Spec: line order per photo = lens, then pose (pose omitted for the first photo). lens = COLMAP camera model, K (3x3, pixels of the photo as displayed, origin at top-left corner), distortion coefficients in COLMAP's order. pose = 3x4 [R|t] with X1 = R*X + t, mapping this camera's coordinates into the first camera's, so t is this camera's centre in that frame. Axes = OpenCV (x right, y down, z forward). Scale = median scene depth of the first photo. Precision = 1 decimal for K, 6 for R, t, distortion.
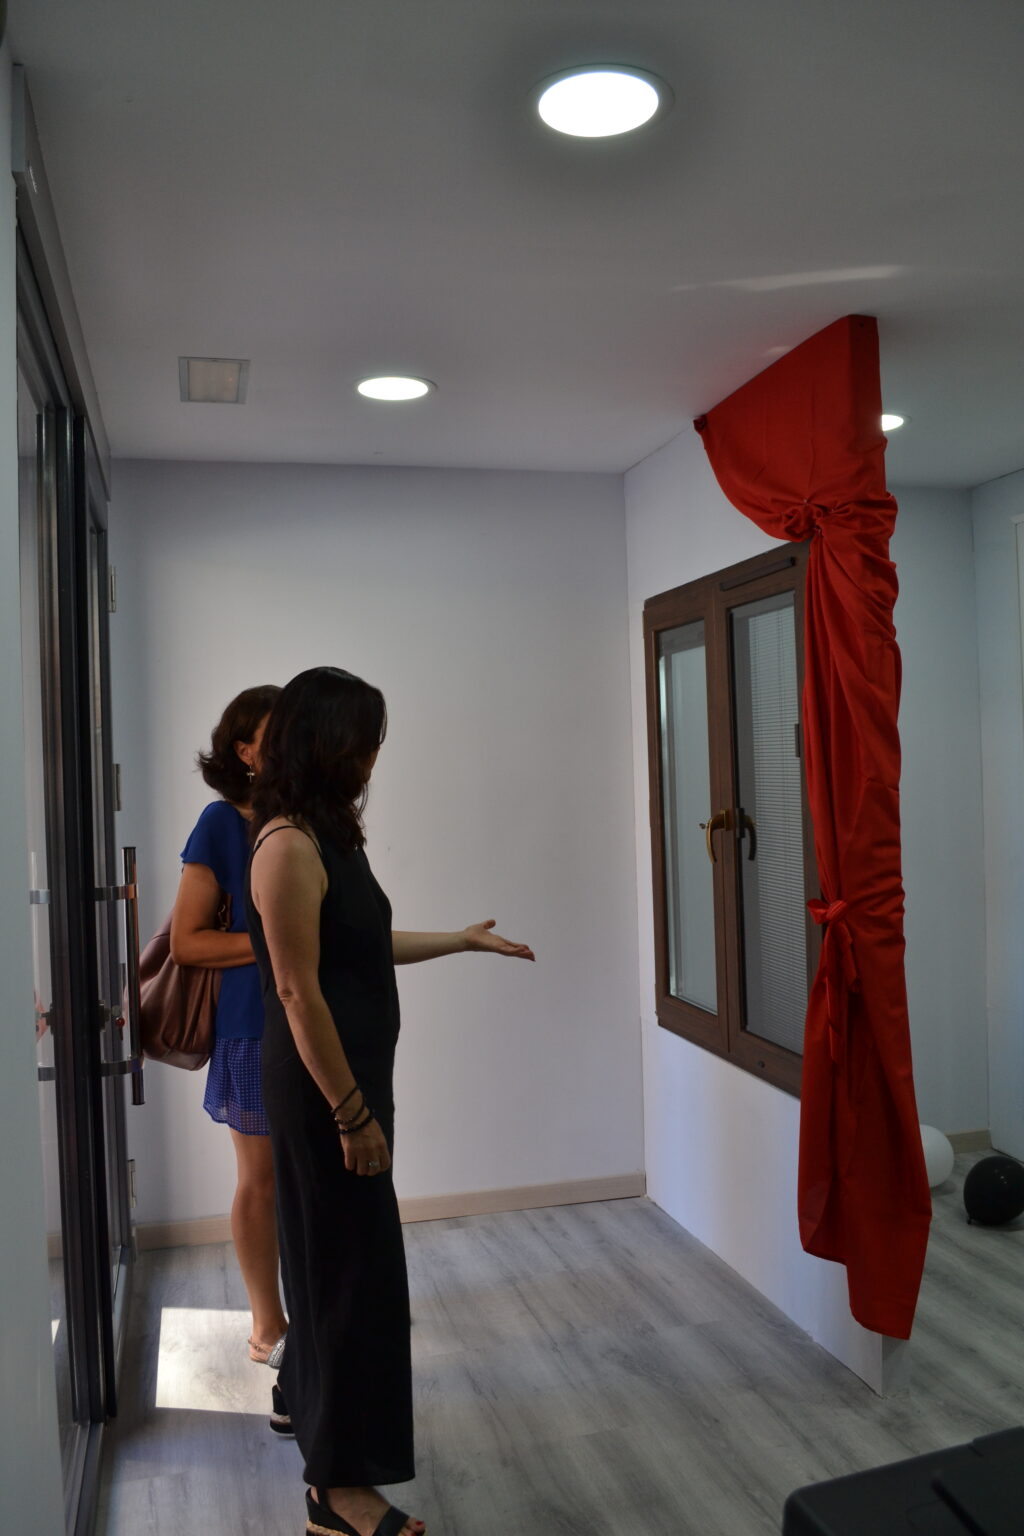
lens RADIAL K [[1305.6, 0, 512.0], [0, 1305.6, 768.0], [0, 0, 1]] dist [-0.094540, 0.045016]
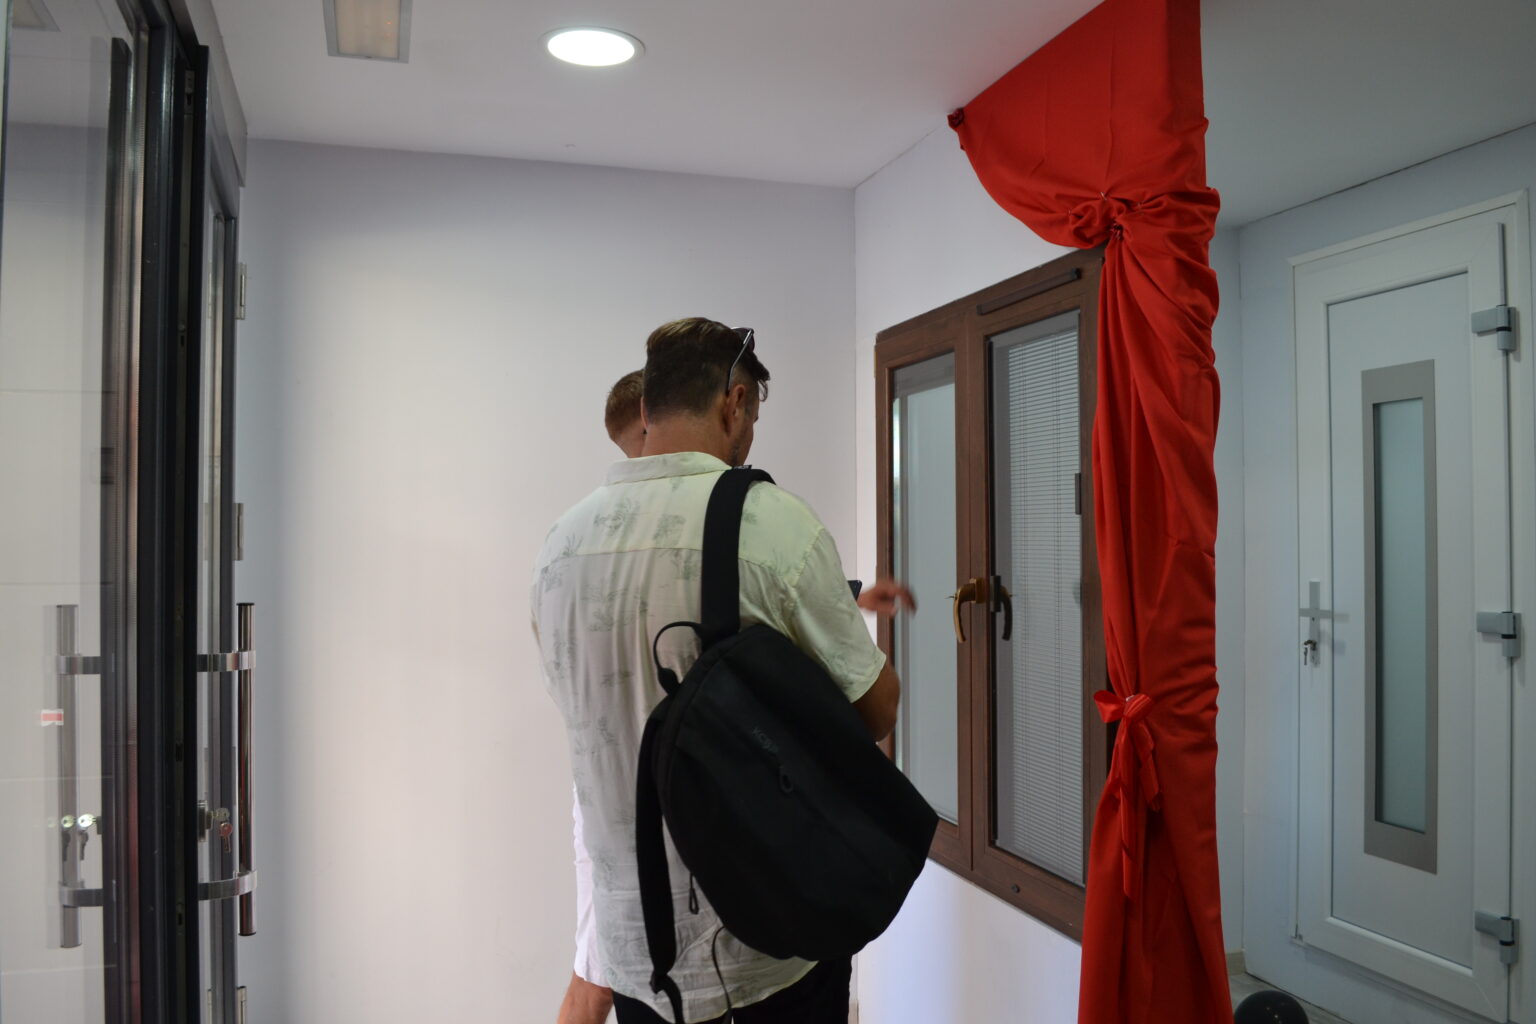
lens RADIAL K [[1305.6, 0, 768.0], [0, 1305.6, 512.0], [0, 0, 1]] dist [-0.094540, 0.045016]
pose [[0.998082, 0.029429, 0.054455, -0.018365], [-0.028218, 0.999340, -0.022889, 0.014911], [-0.055093, 0.021309, 0.998254, 0.211869]]
